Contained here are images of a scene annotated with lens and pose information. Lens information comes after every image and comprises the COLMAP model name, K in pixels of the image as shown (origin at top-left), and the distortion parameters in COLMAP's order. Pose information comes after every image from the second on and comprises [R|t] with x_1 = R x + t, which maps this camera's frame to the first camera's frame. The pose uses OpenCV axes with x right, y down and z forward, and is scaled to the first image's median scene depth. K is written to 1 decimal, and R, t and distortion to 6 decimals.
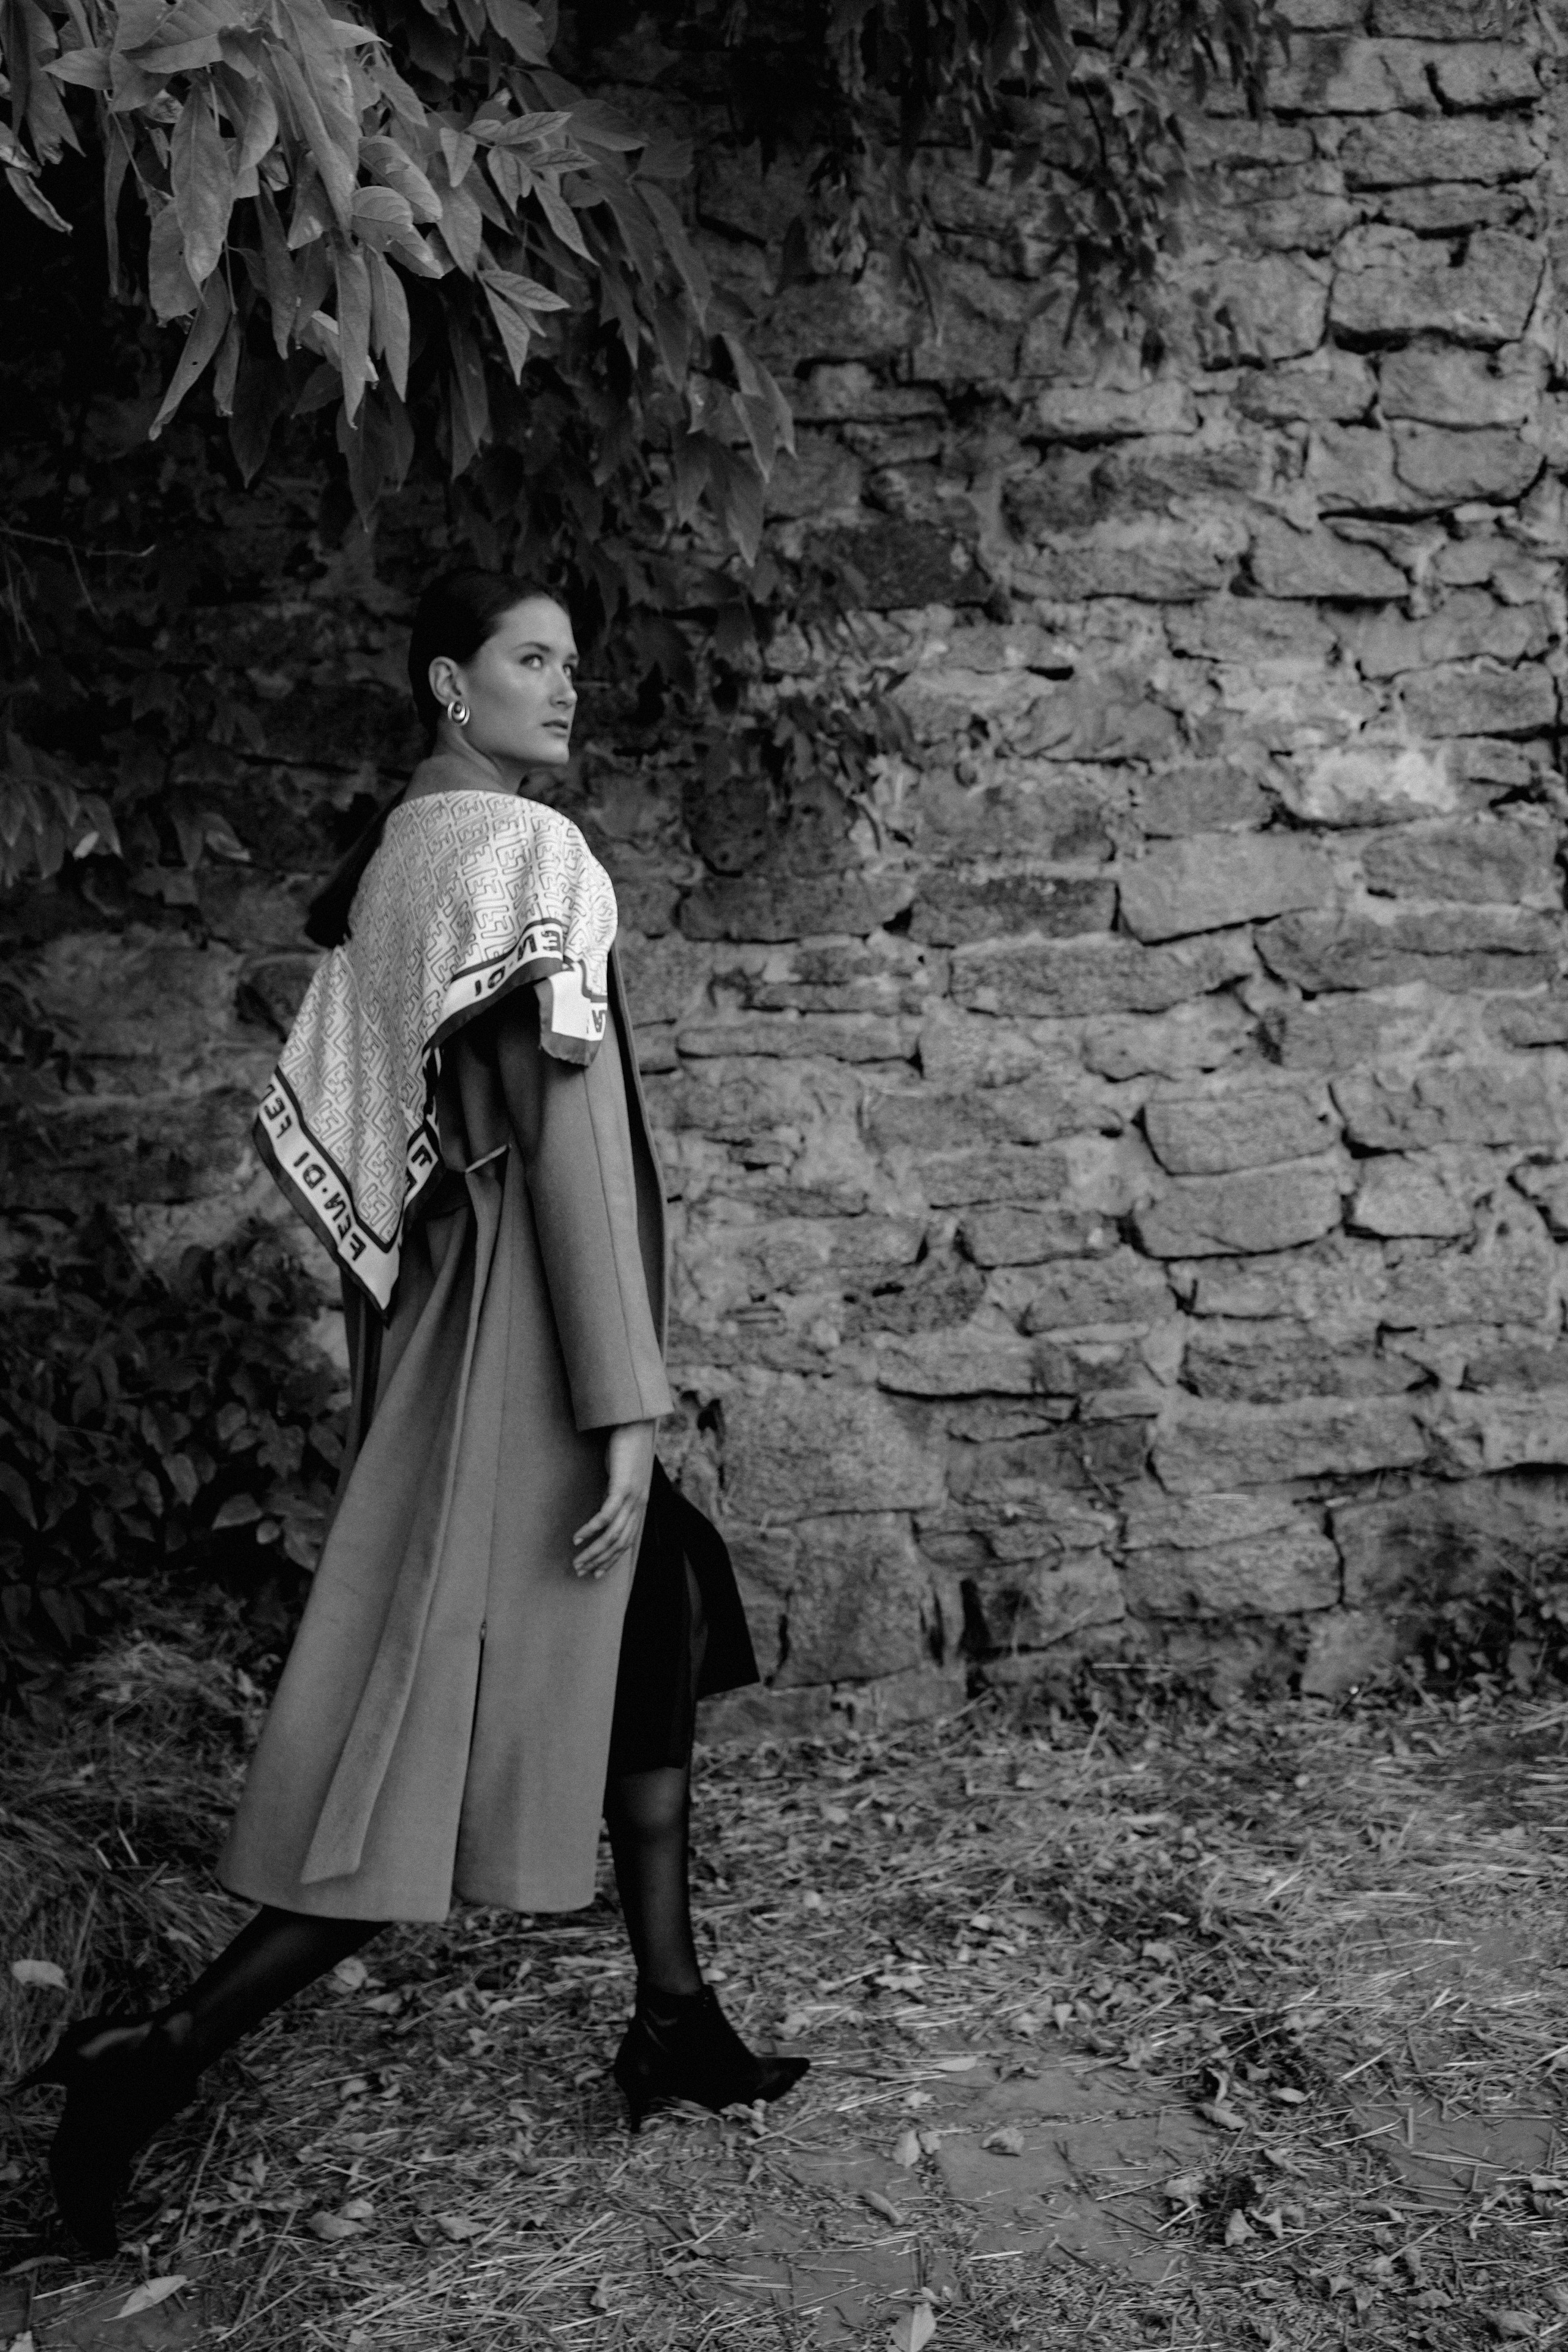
lens RADIAL K [[2002.6, 0, 784.2], [0, 2002.6, 1184.1], [0, 0, 1]] dist [-0.008322, 0.010544]
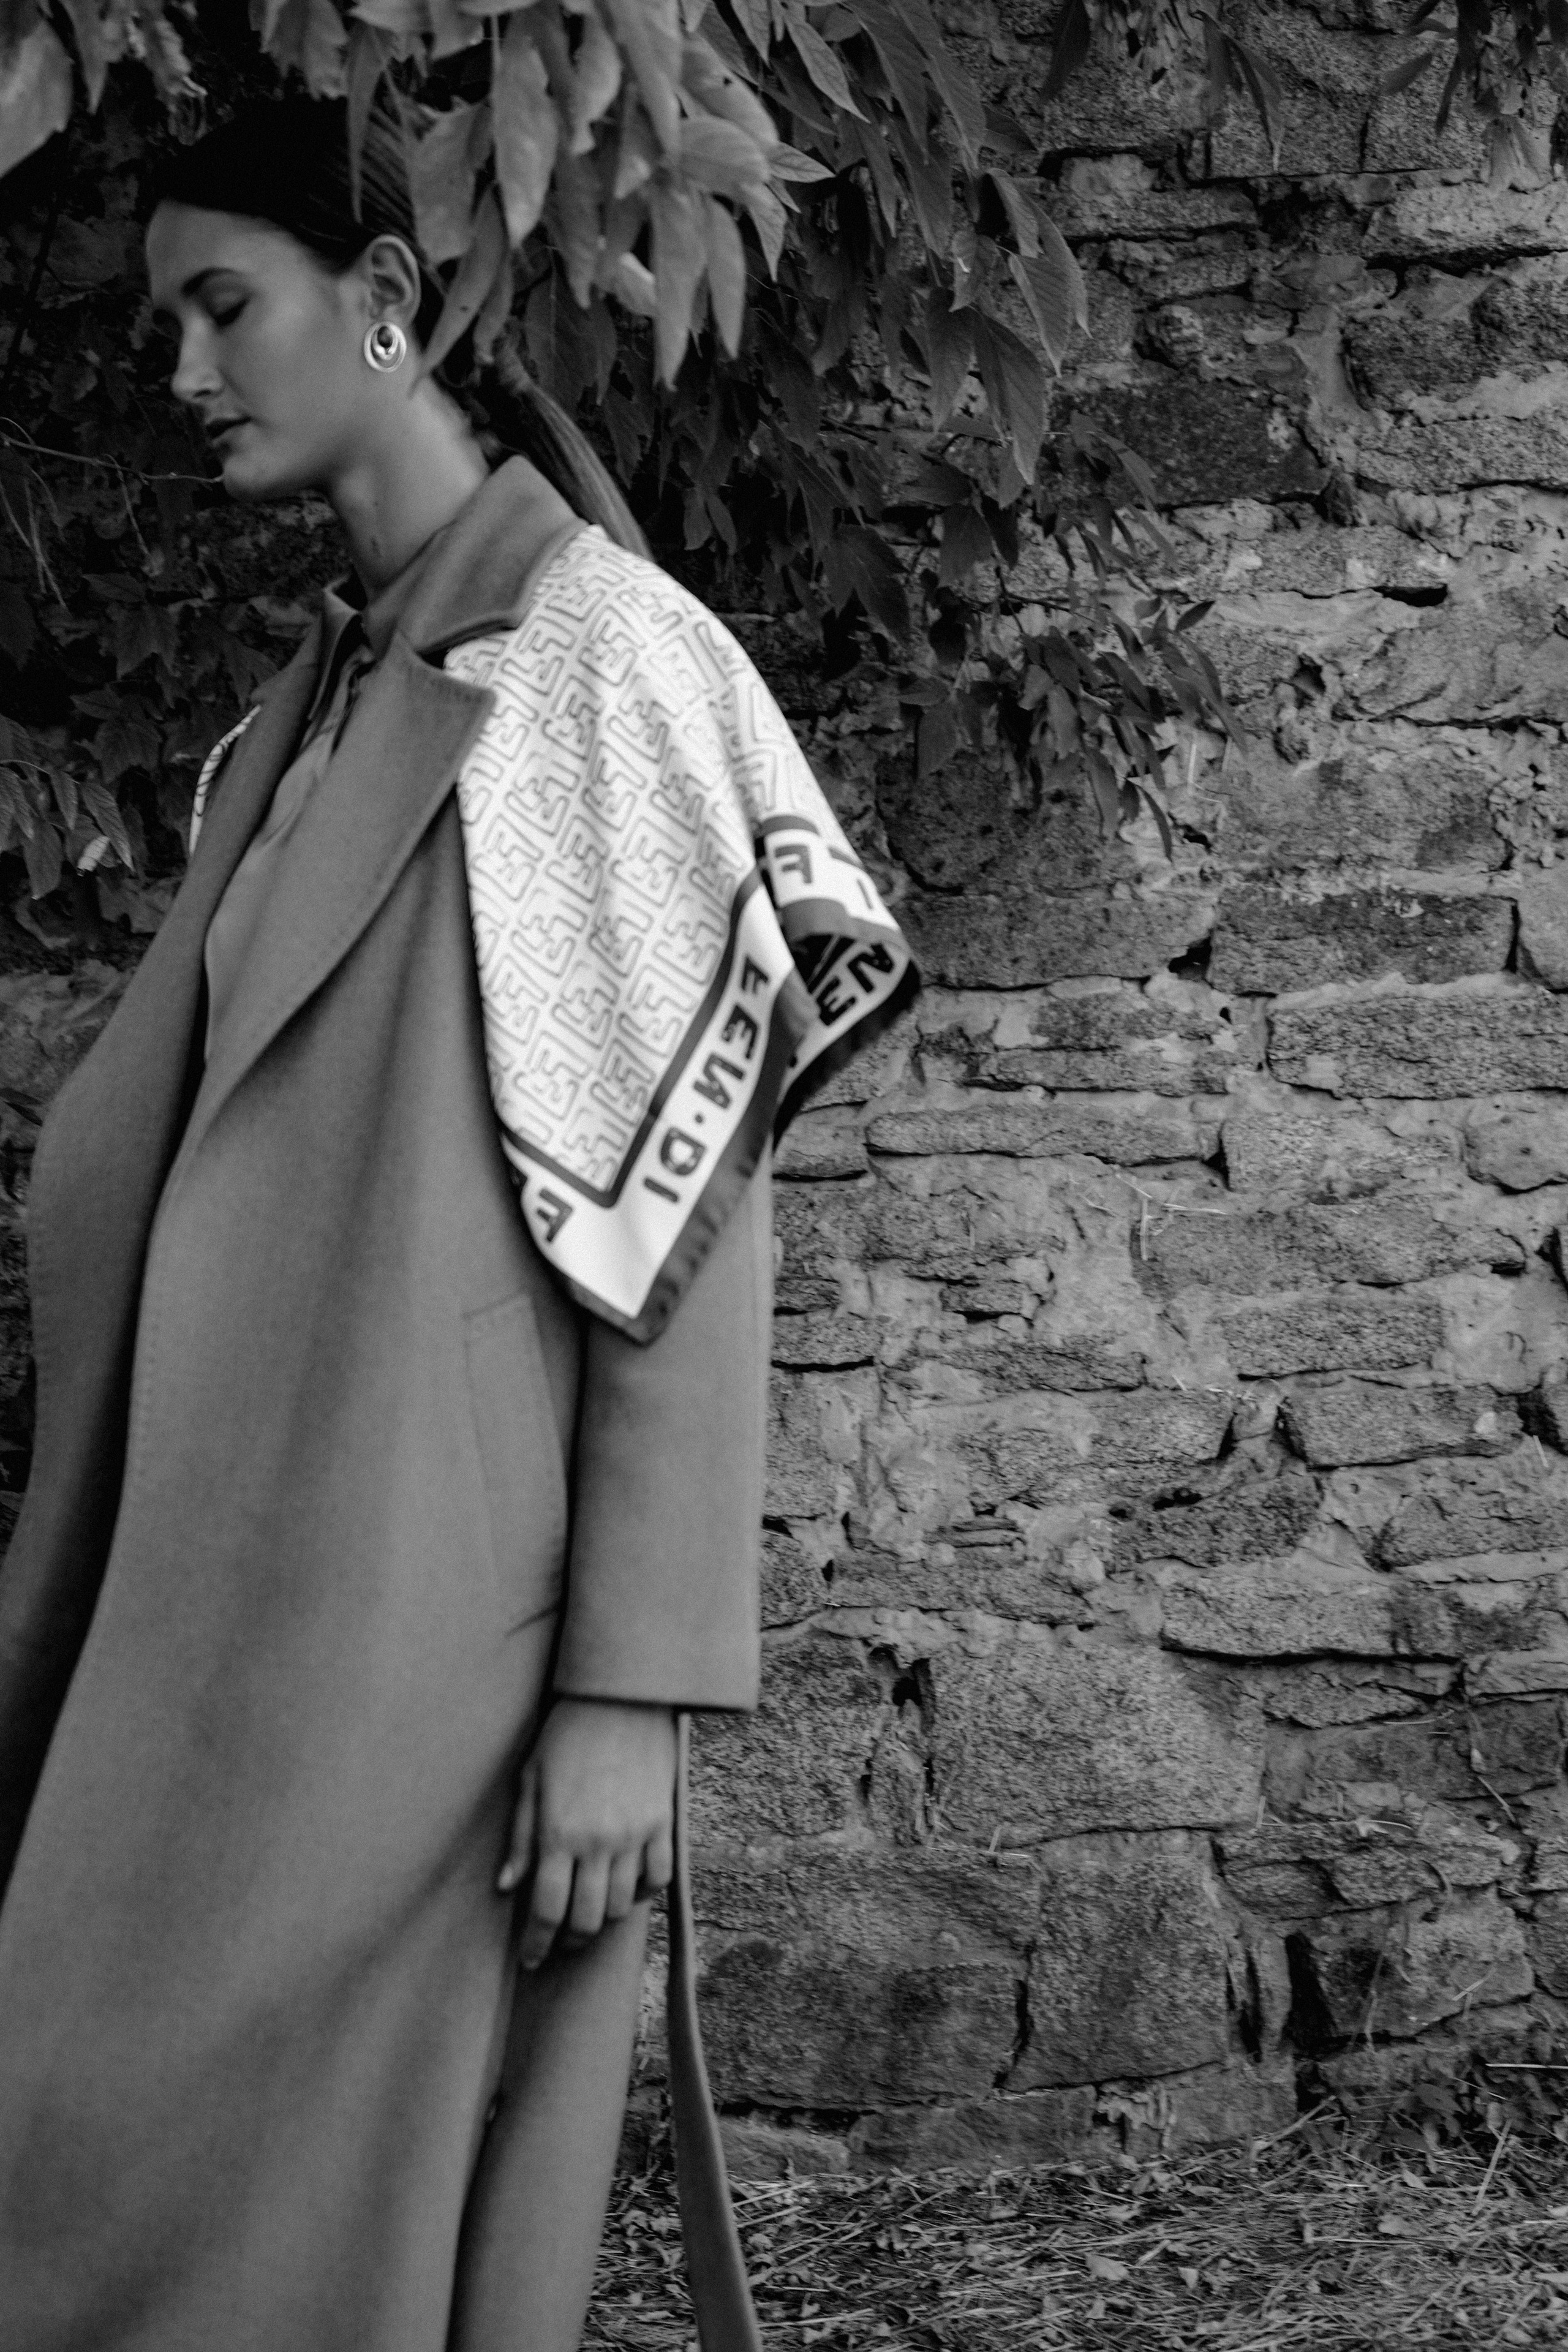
lens RADIAL K [[3274.7, 0, 732.9], [0, 3274.7, 1205.9], [0, 0, 1]] dist [-0.011807, 0.000000]
pose [[0.998408, 0.002494, -0.056348, -0.035672], [-0.005393, 0.998666, -0.051351, 0.011248], [0.056144, 0.051573, 0.997090, -0.116022]]
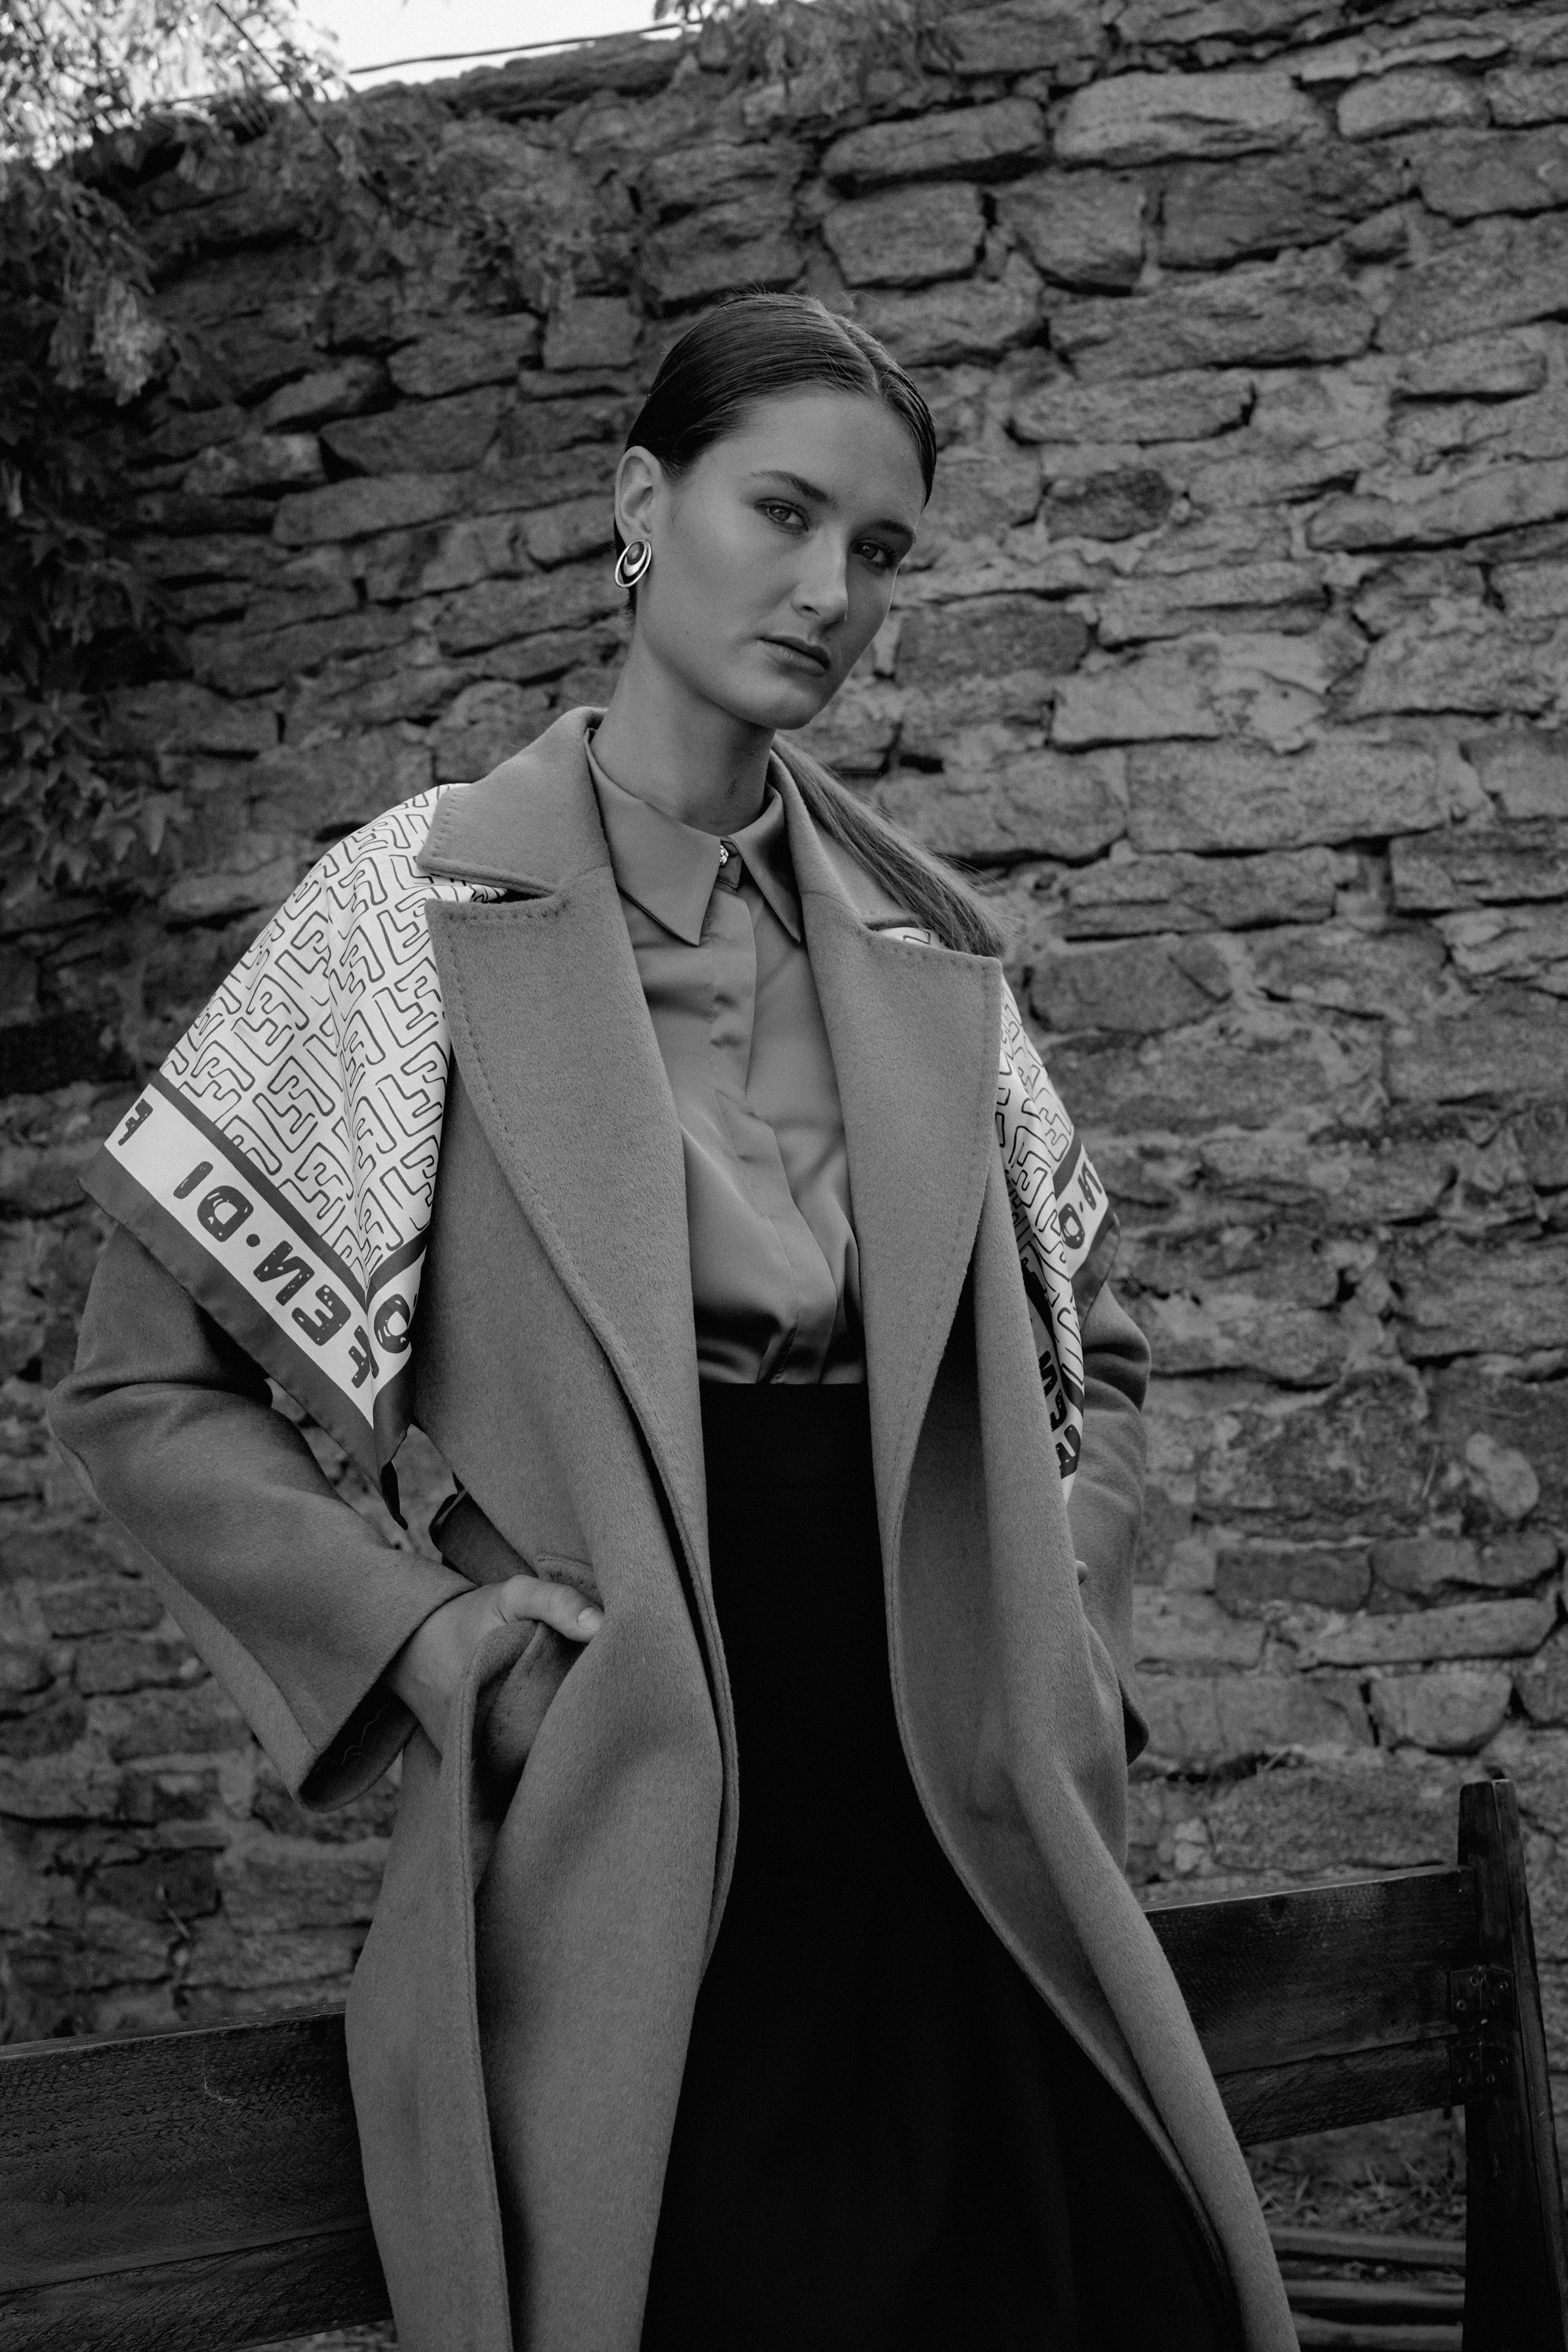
lens RADIAL K [[2399.7, 0, 774.5], [0, 2399.7, 1187.0], [0, 0, 1]] dist [-0.006673, 0.000000]
pose [[0.904327, -0.073773, -0.420417, 0.971115], [-0.004590, 0.983213, -0.182403, 0.007371], [0.426816, 0.166881, 0.888808, -0.004700]]
